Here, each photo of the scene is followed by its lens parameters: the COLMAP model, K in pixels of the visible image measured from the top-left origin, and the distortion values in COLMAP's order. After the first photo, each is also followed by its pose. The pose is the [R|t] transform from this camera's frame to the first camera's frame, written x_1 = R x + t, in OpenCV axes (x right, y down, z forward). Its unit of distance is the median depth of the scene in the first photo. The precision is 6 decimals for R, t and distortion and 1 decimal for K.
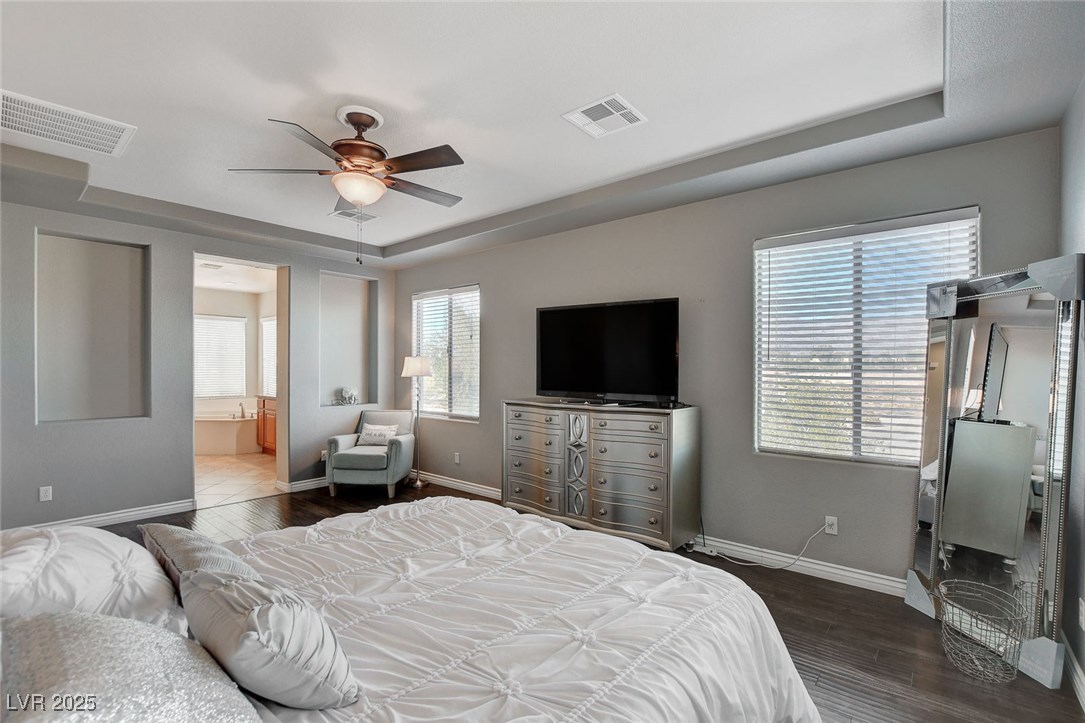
lens RADIAL K [[493.7, 0, 542.5], [0, 493.7, 361.5], [0, 0, 1]] dist [-0.030602, 0.000410]
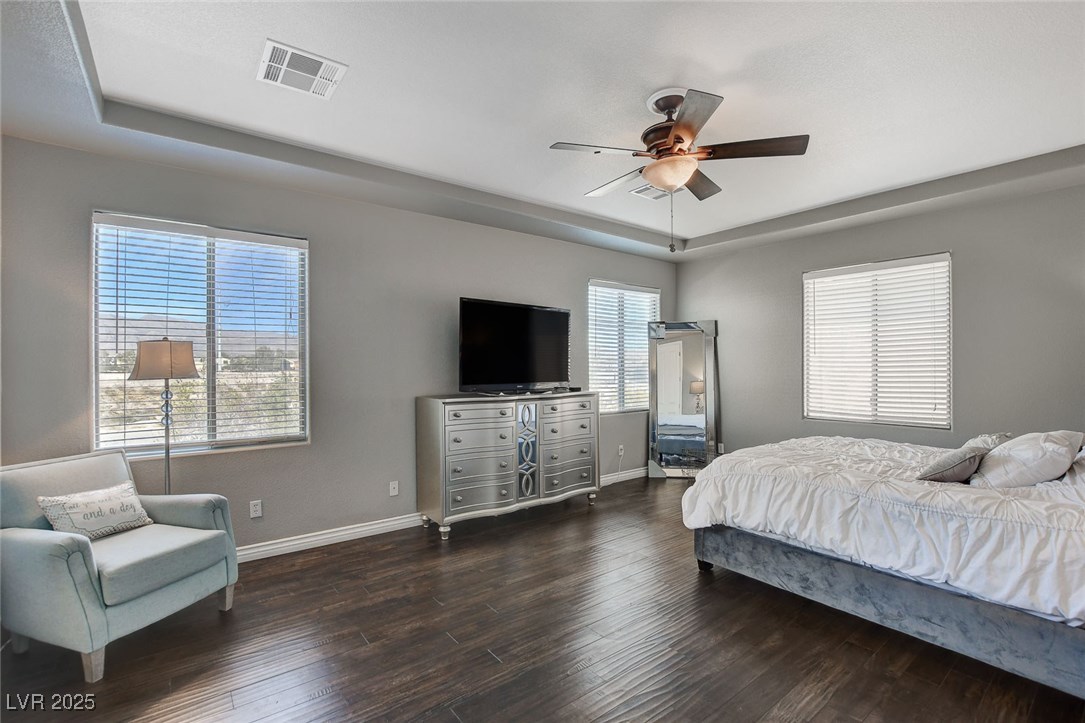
lens RADIAL K [[493.7, 0, 542.5], [0, 493.7, 361.5], [0, 0, 1]] dist [-0.030602, 0.000410]
pose [[0.192915, 0.003360, 0.981210, -1.060907], [-0.008482, 0.999962, -0.001757, 0.015434], [-0.981179, -0.007984, 0.192936, 0.806112]]
